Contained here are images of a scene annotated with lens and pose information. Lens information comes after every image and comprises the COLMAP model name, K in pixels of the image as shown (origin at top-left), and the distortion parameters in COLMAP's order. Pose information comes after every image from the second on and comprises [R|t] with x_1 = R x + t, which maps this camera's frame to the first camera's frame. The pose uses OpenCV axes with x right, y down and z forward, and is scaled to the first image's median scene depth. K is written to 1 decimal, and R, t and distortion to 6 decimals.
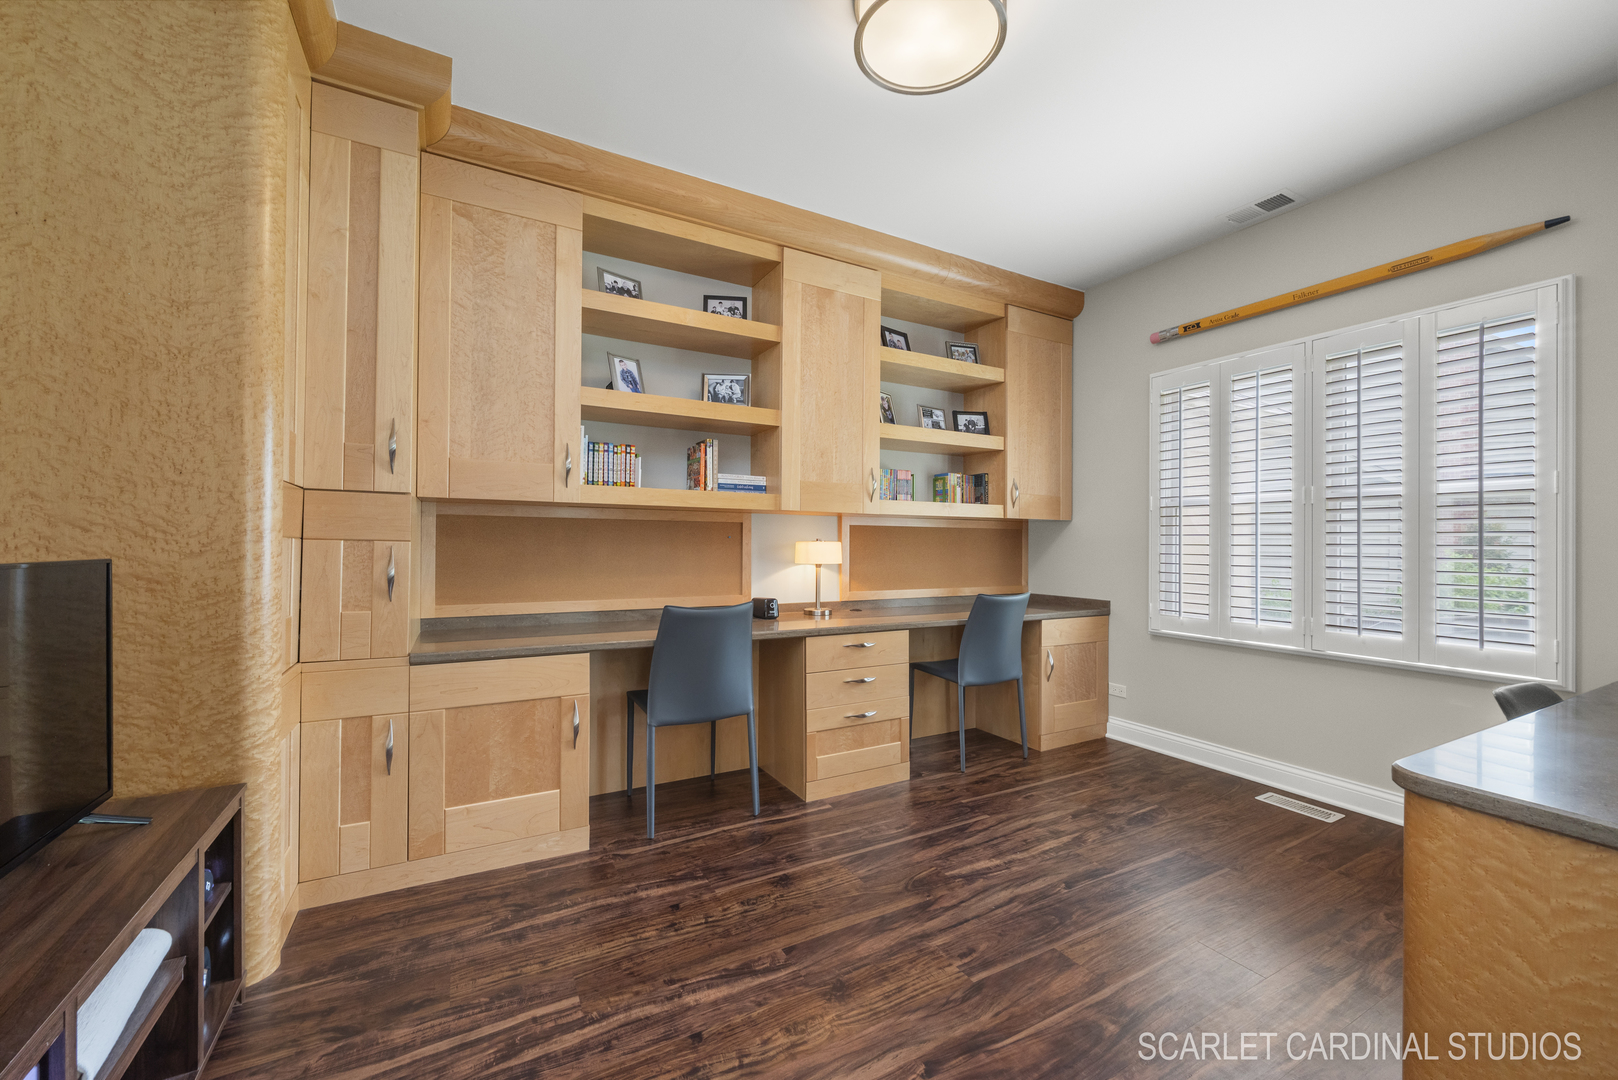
lens RADIAL K [[636.8, 0, 804.2], [0, 636.8, 539.7], [0, 0, 1]] dist [-0.002688, -0.000585]
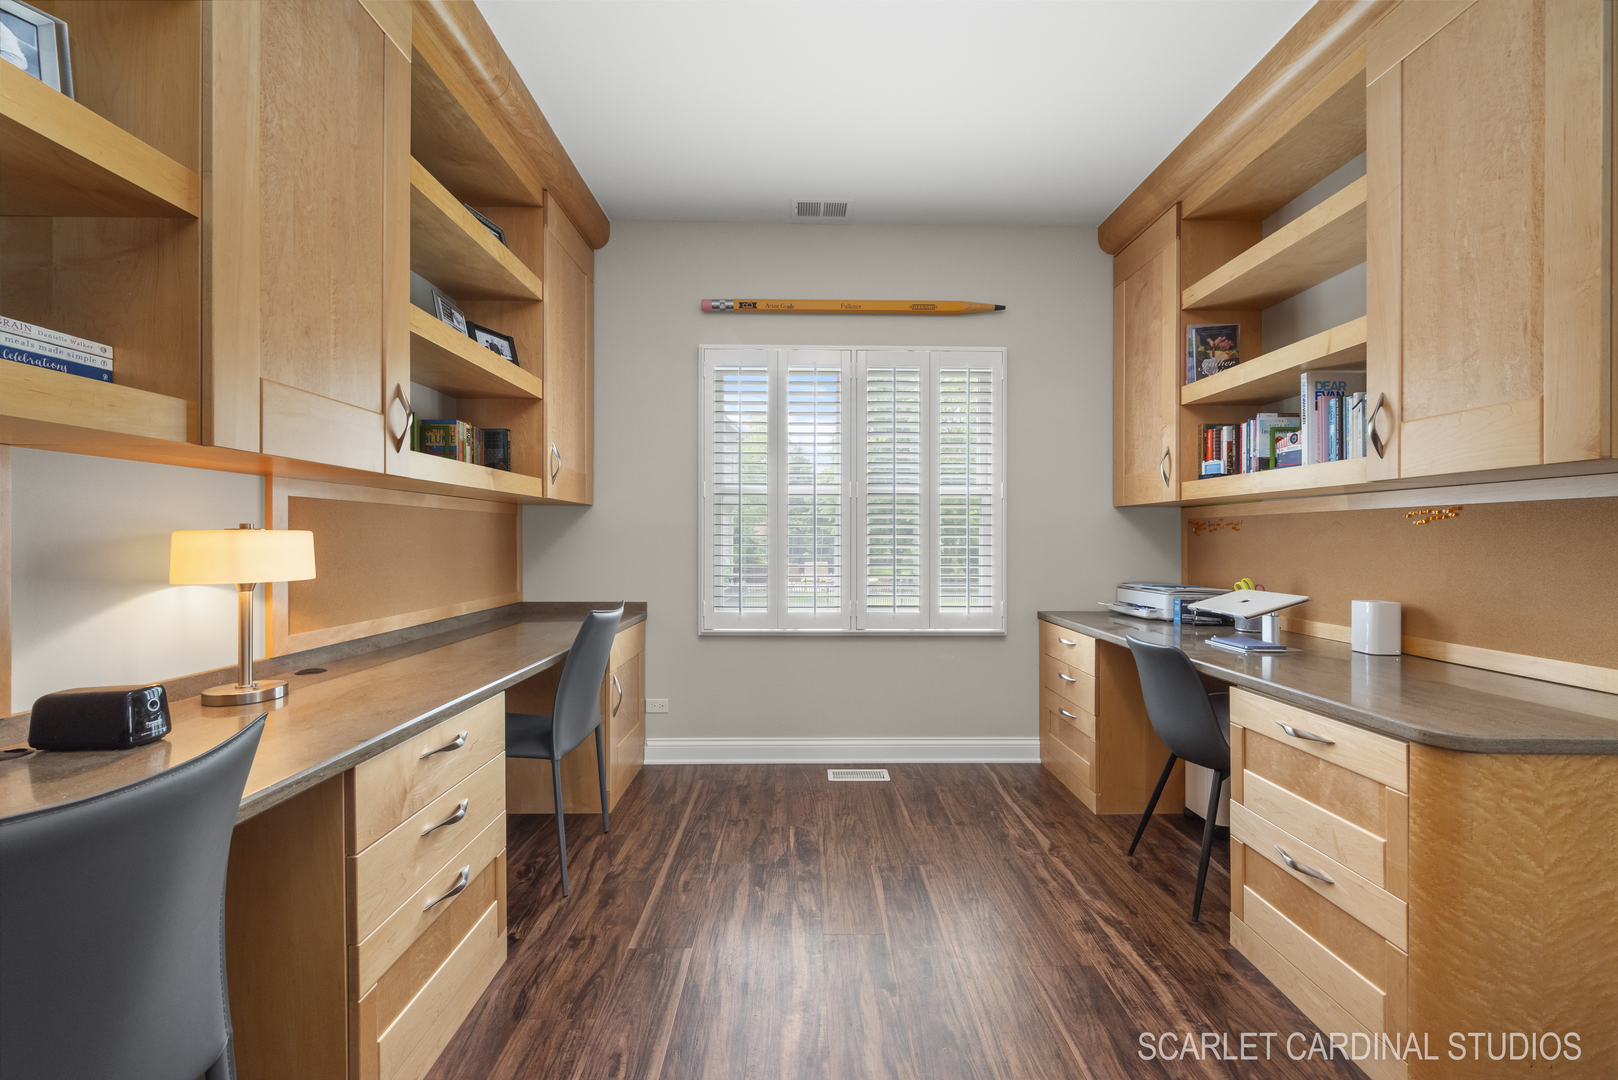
lens RADIAL K [[636.8, 0, 815.5], [0, 636.8, 536.5], [0, 0, 1]] dist [-0.002688, -0.000585]
pose [[0.460457, -0.006122, 0.887661, -0.196231], [-0.004786, 0.999945, 0.009379, 0.000887], [-0.887669, -0.008567, 0.460402, 0.496364]]
